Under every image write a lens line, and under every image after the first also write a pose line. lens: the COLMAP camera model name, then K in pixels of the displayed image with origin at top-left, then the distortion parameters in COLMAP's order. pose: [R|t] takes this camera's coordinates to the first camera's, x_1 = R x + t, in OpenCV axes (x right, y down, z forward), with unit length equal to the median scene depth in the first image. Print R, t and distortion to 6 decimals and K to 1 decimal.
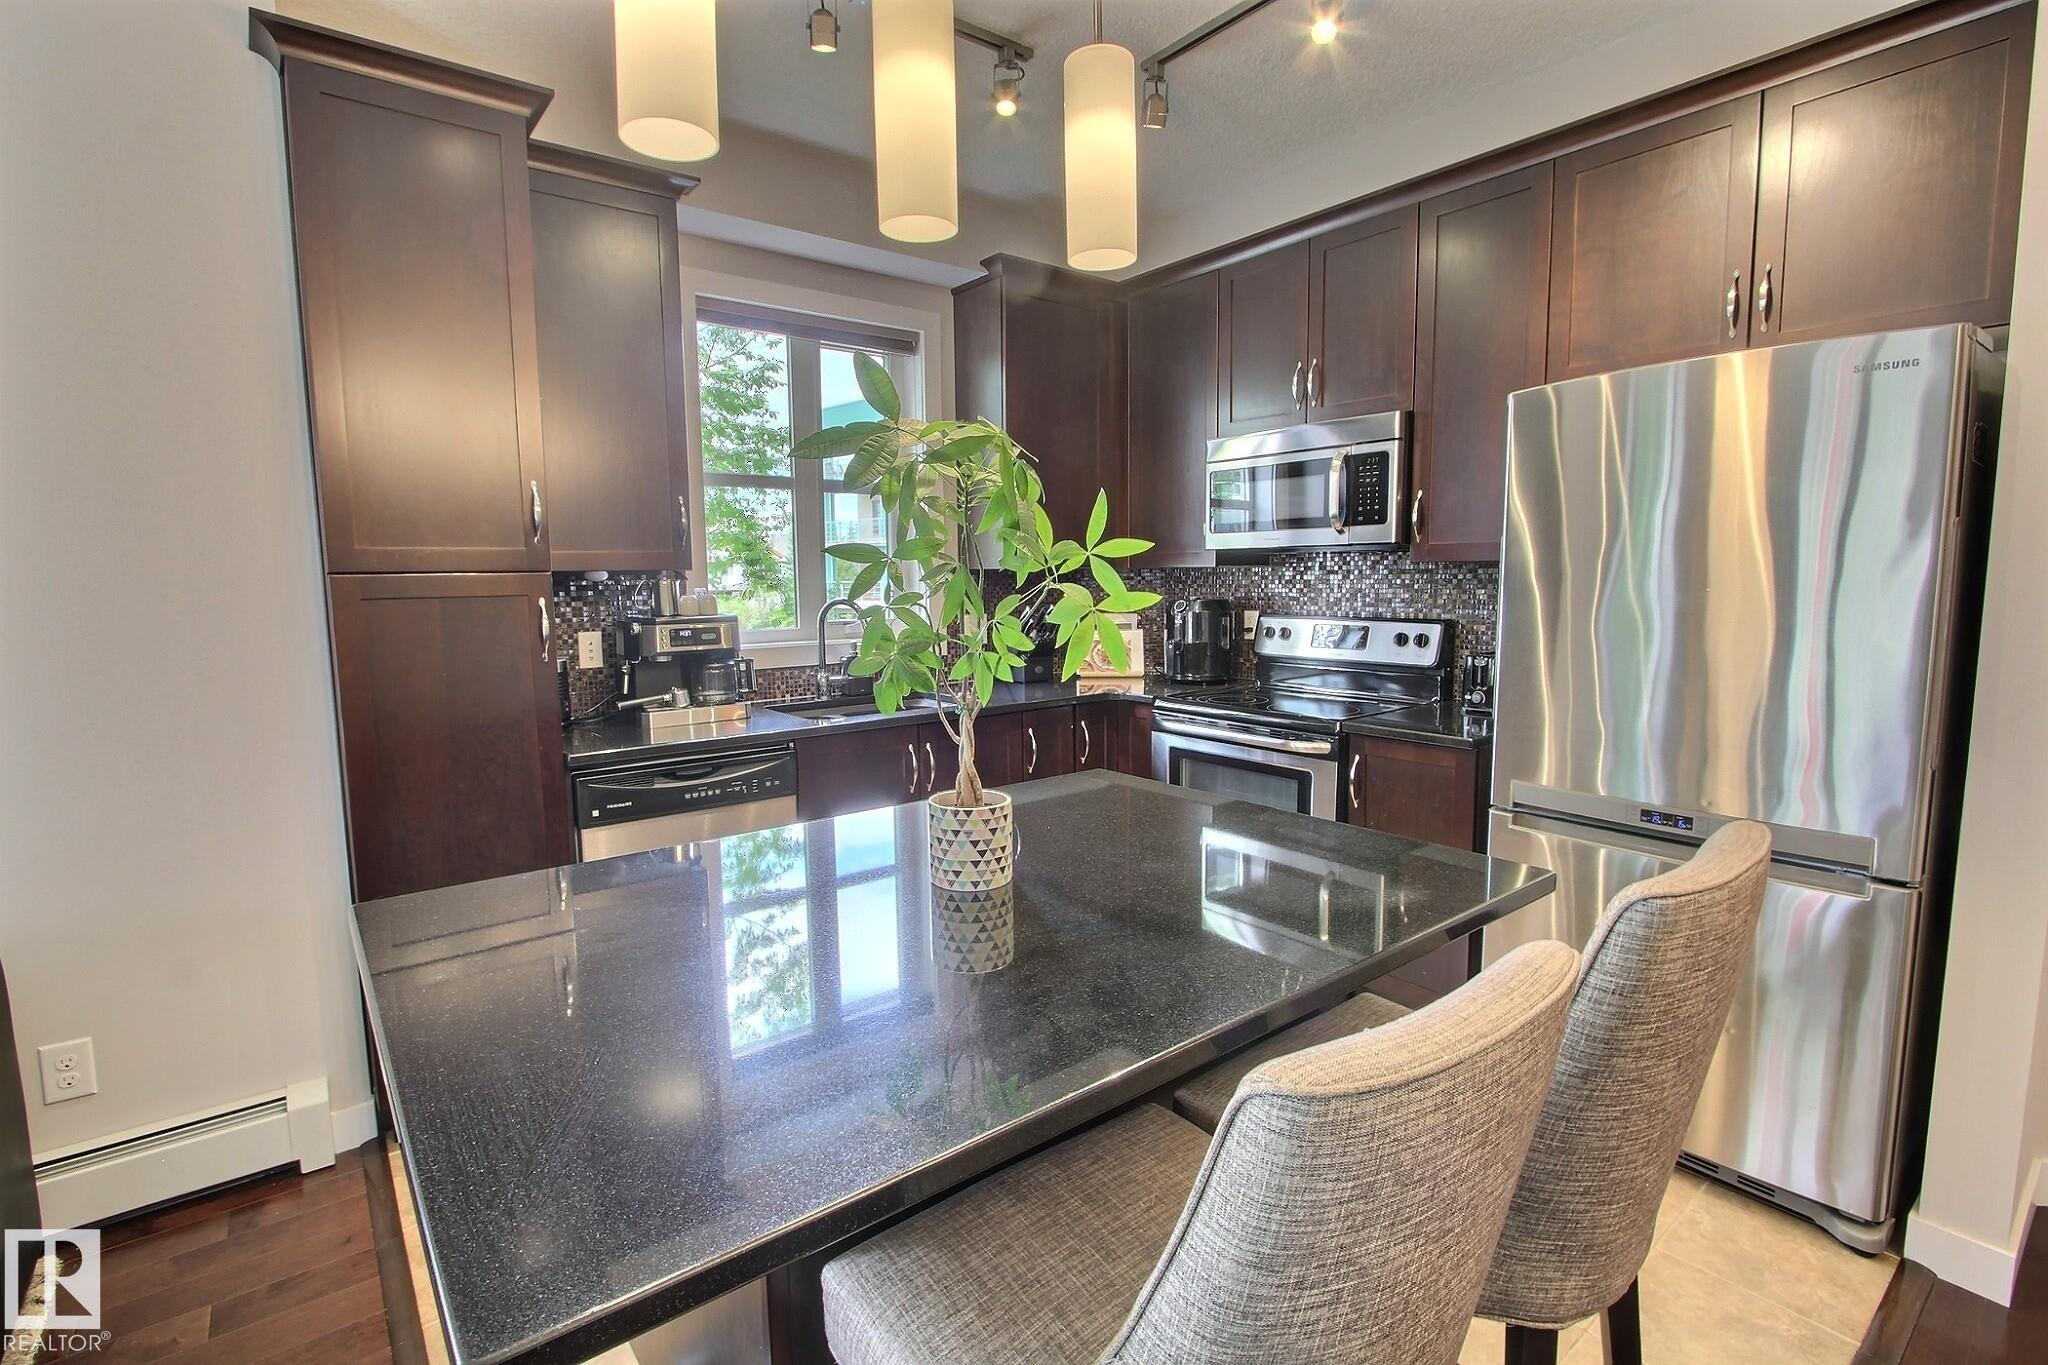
lens RADIAL K [[948.3, 0, 1016.3], [0, 948.3, 682.5], [0, 0, 1]] dist [-0.011457, 0.001935]
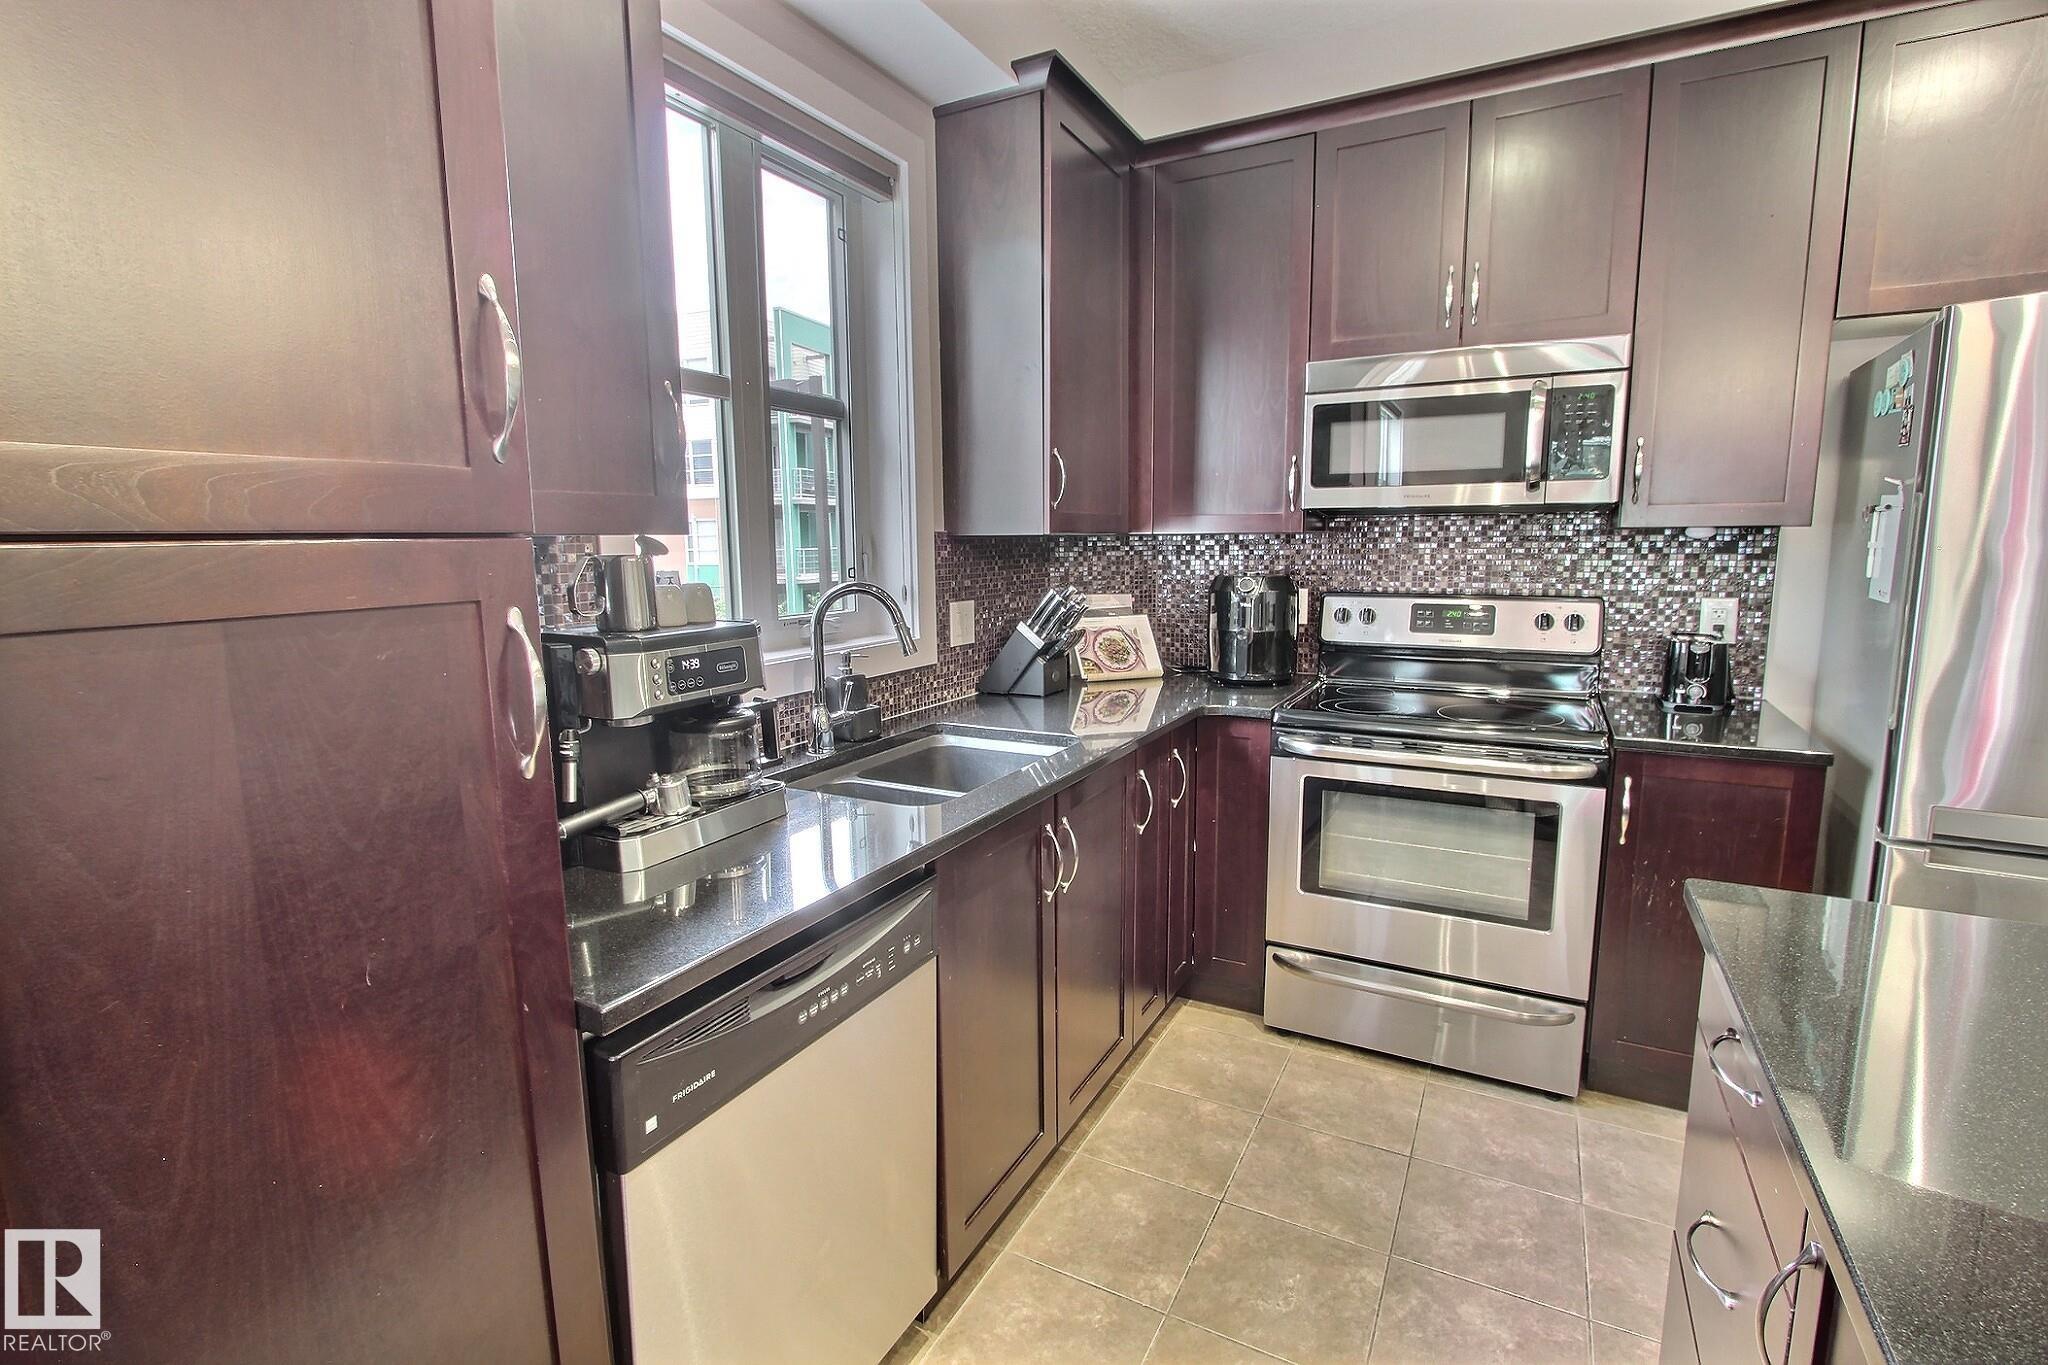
lens RADIAL K [[948.3, 0, 1021.4], [0, 948.3, 675.7], [0, 0, 1]] dist [-0.011457, 0.001935]
pose [[0.914826, -0.057180, 0.399781, -0.364893], [0.047008, 0.998274, 0.035212, -0.051727], [-0.401104, -0.013419, 0.915934, 0.454068]]
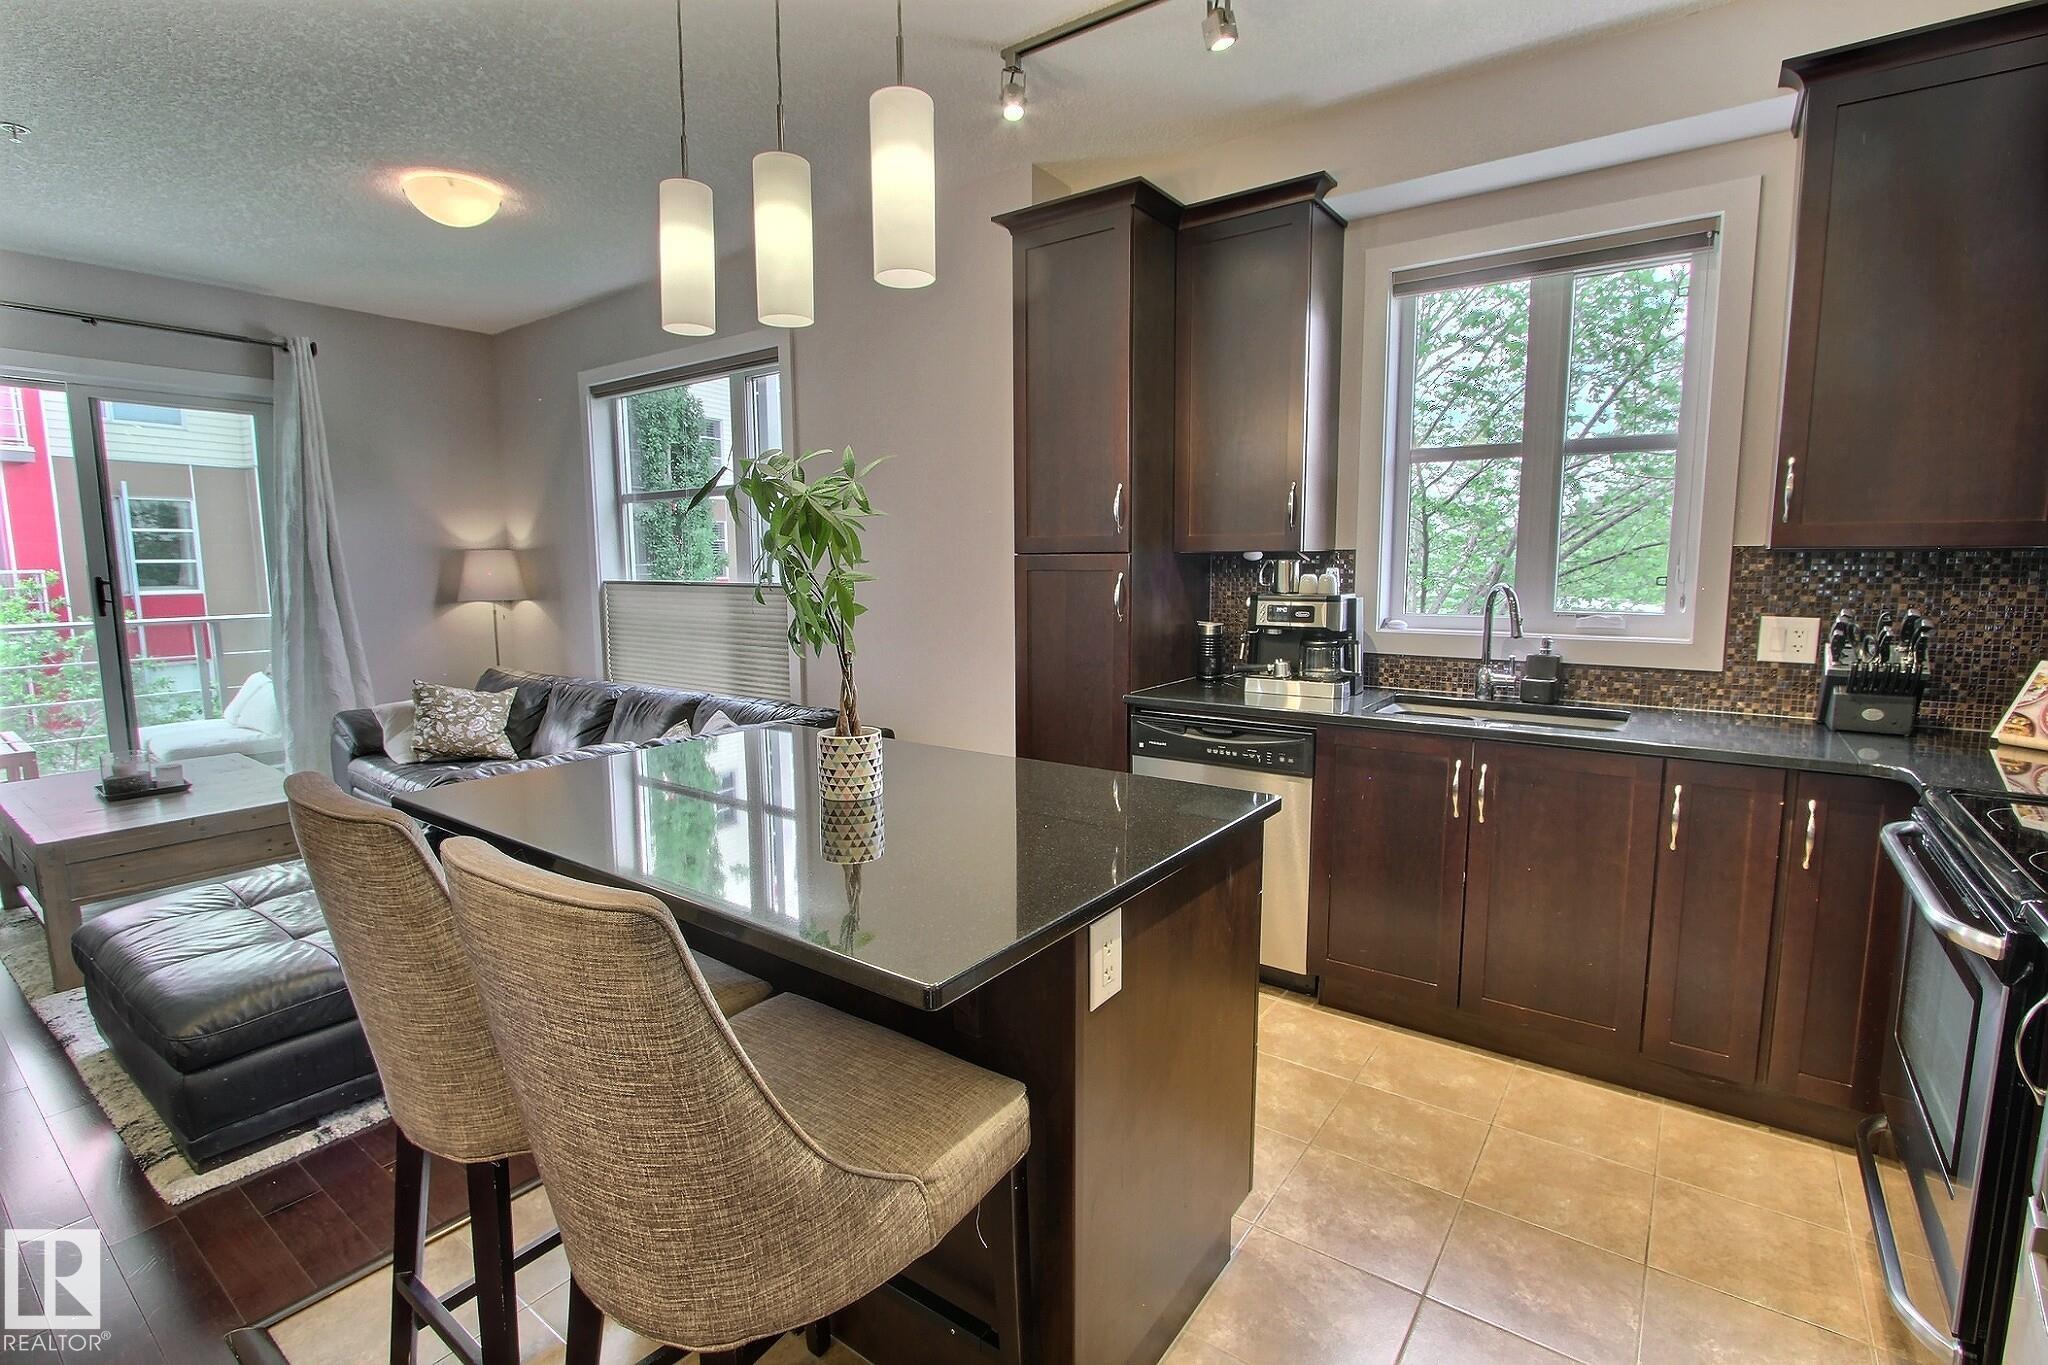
lens RADIAL K [[948.3, 0, 1013.0], [0, 948.3, 680.6], [0, 0, 1]] dist [-0.011457, 0.001935]
pose [[0.266879, 0.134748, -0.954263, 0.571141], [-0.107220, 0.988181, 0.109551, -0.053935], [0.957747, 0.073079, 0.278173, 0.386821]]
